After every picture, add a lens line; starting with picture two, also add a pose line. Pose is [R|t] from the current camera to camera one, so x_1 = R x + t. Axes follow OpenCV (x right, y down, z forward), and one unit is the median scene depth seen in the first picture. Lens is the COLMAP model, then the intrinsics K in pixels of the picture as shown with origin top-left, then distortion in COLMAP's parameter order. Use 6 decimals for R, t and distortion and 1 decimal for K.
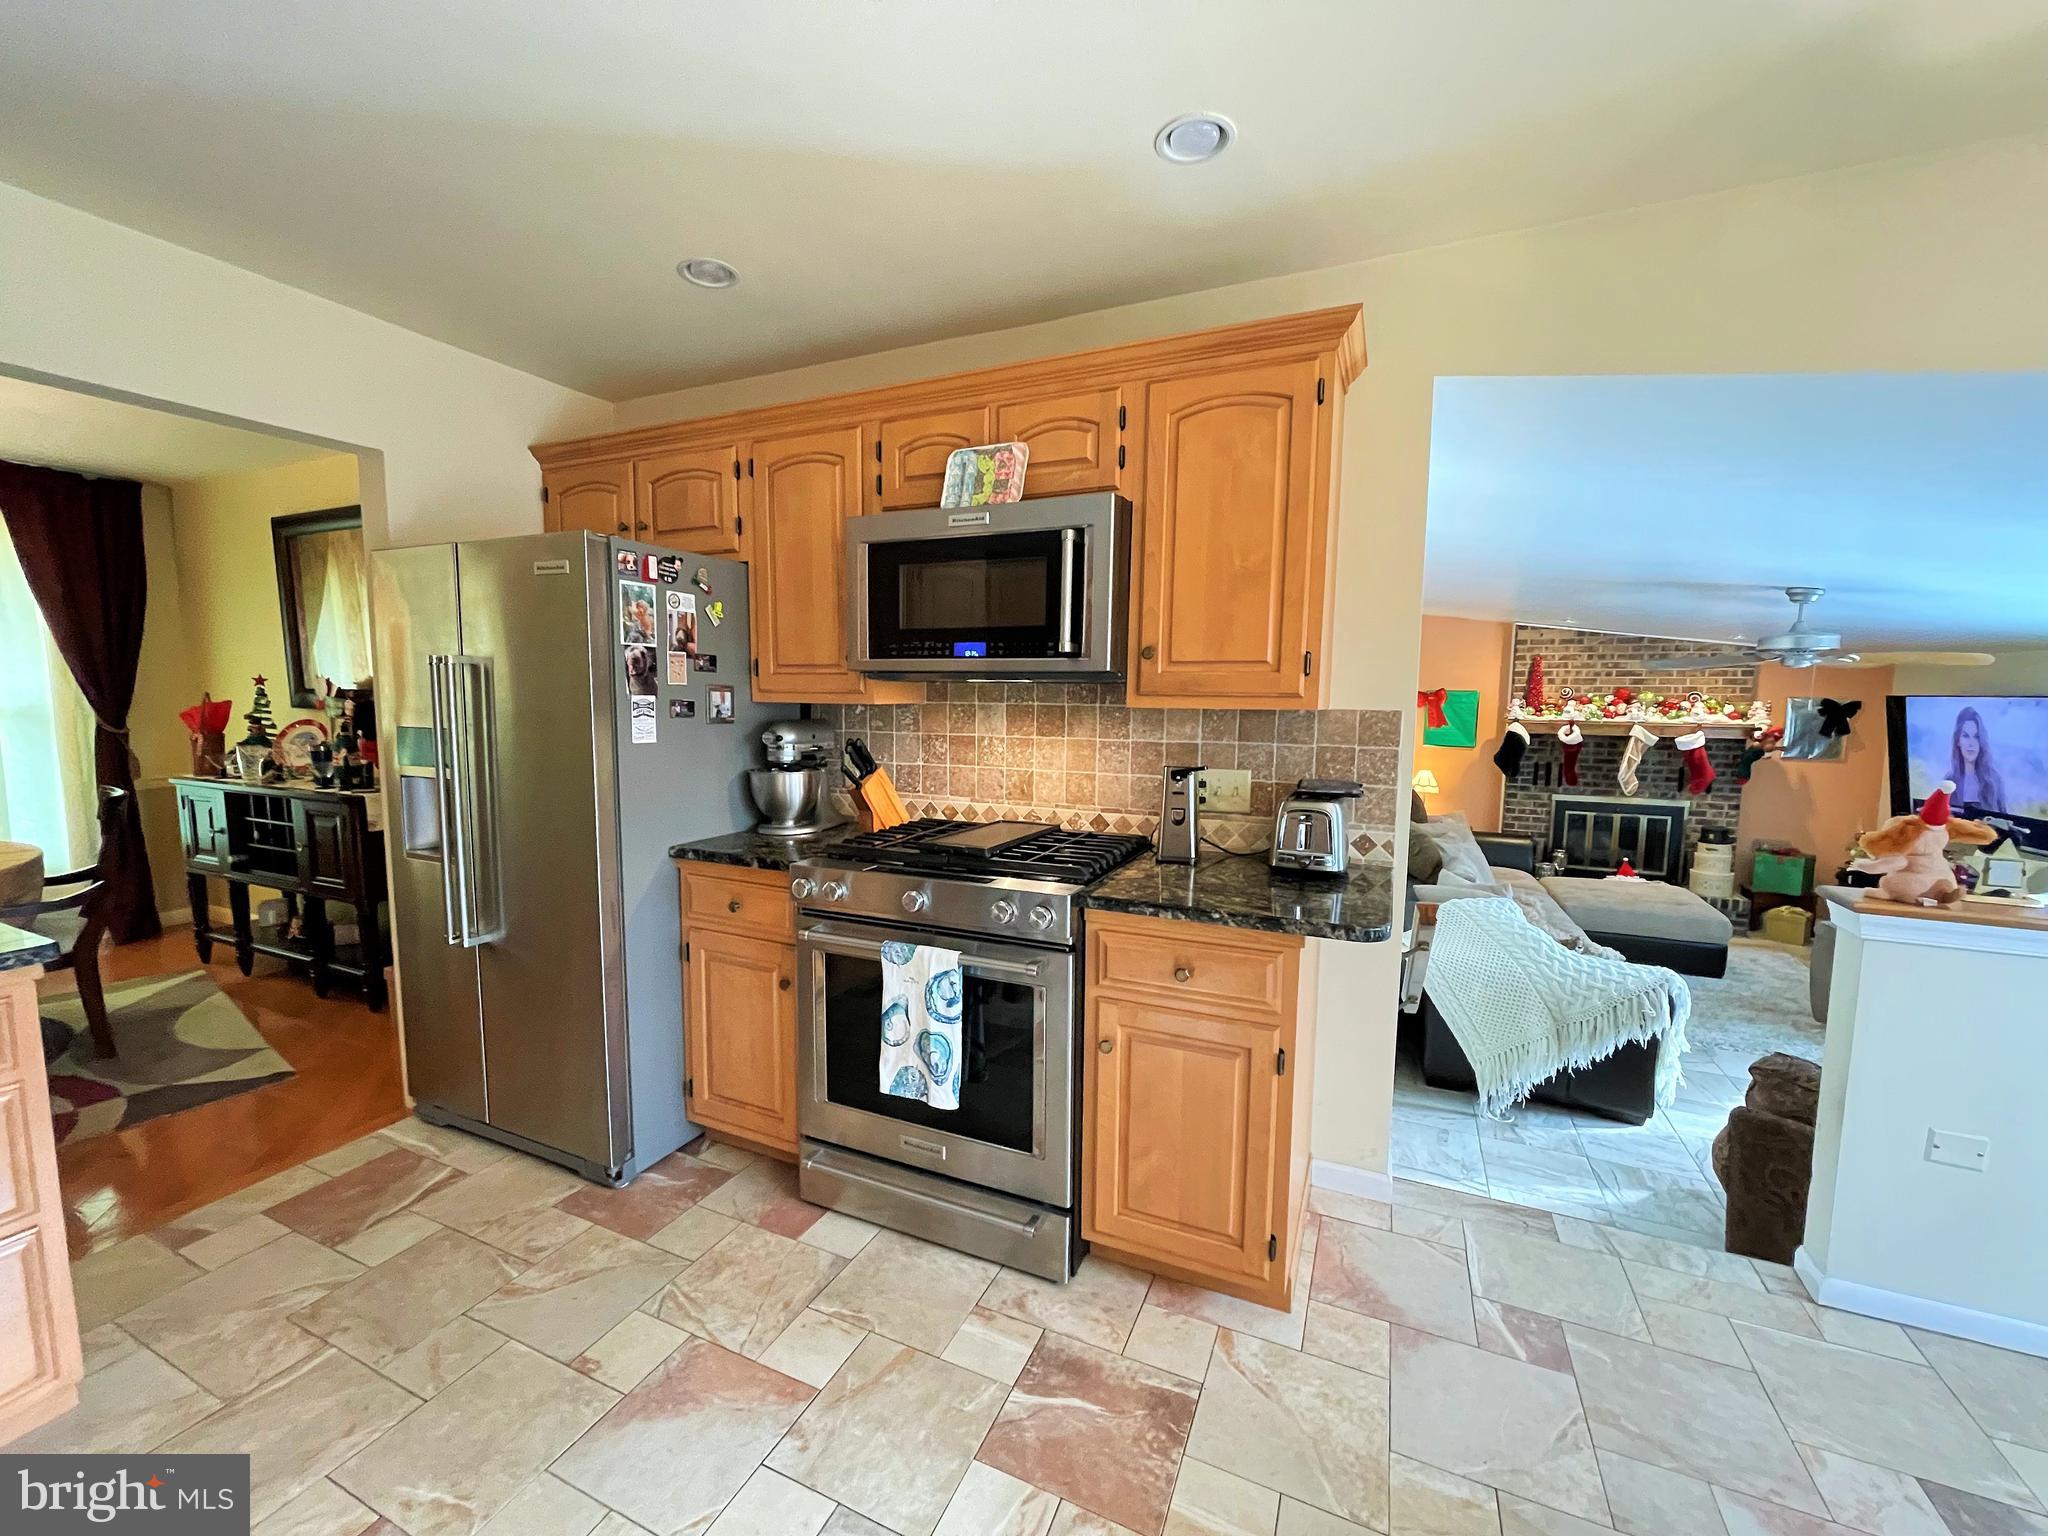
lens RADIAL K [[822.6, 0, 1021.9], [0, 822.6, 773.3], [0, 0, 1]] dist [-0.000532, 0.000013]
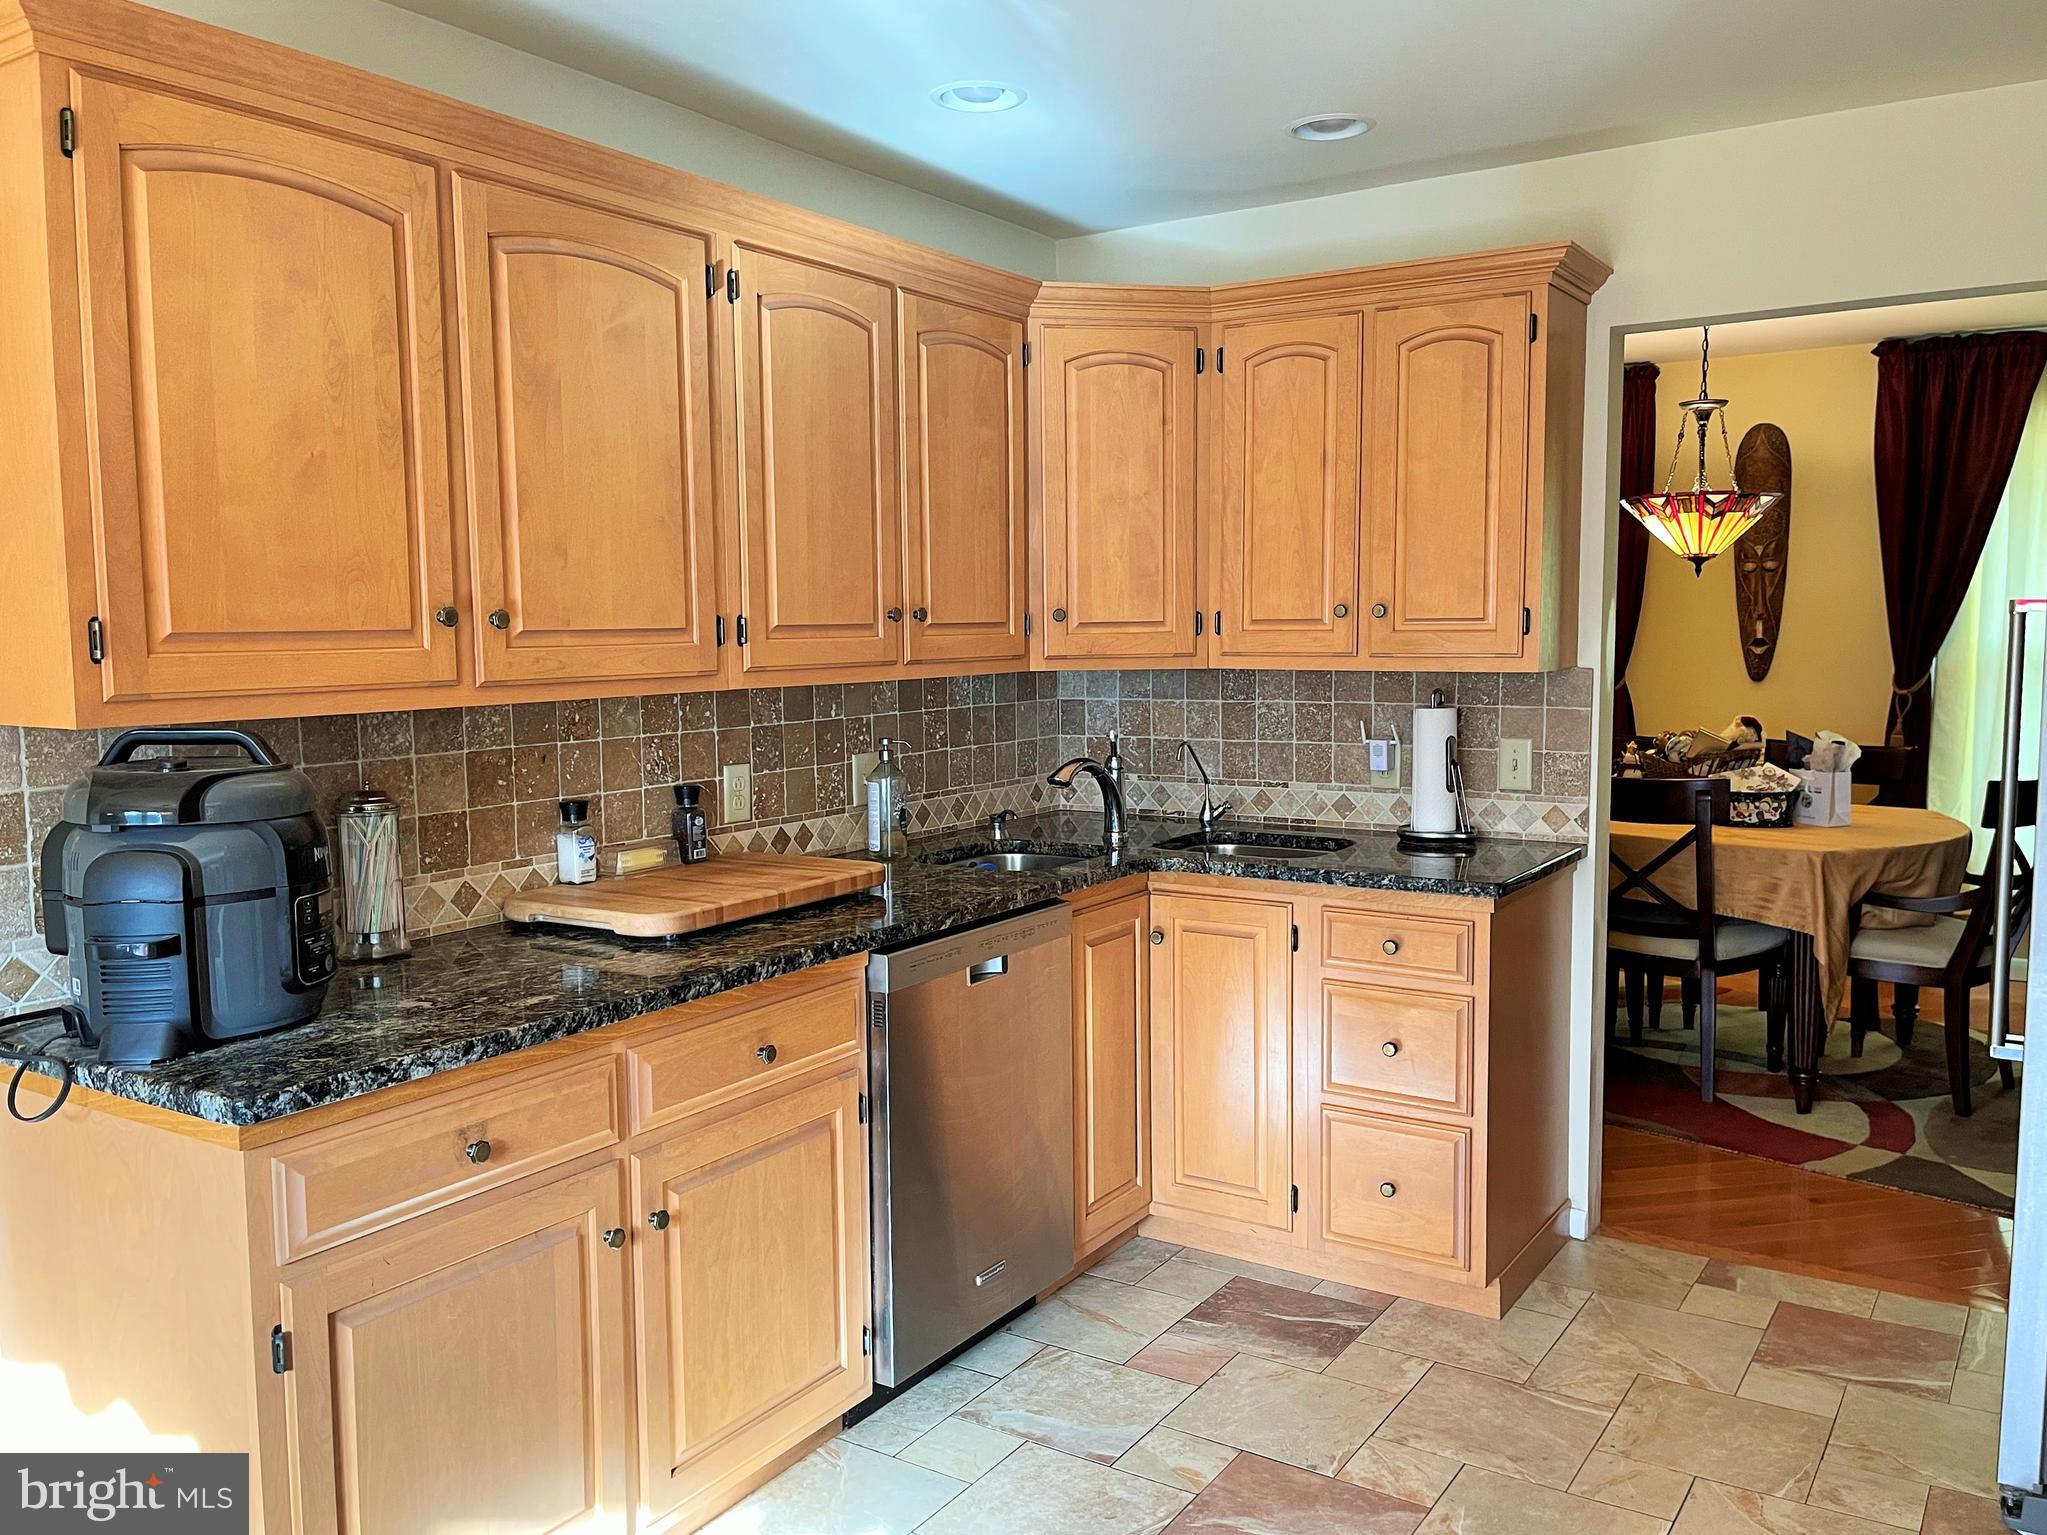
lens RADIAL K [[1647.2, 0, 1025.1], [0, 1647.2, 757.0], [0, 0, 1]] dist [0.086388, -0.111601]
pose [[-0.161106, 0.079685, -0.983715, 0.687115], [-0.089787, 0.991419, 0.095014, -0.072212], [0.982844, 0.103632, -0.152569, 0.431083]]
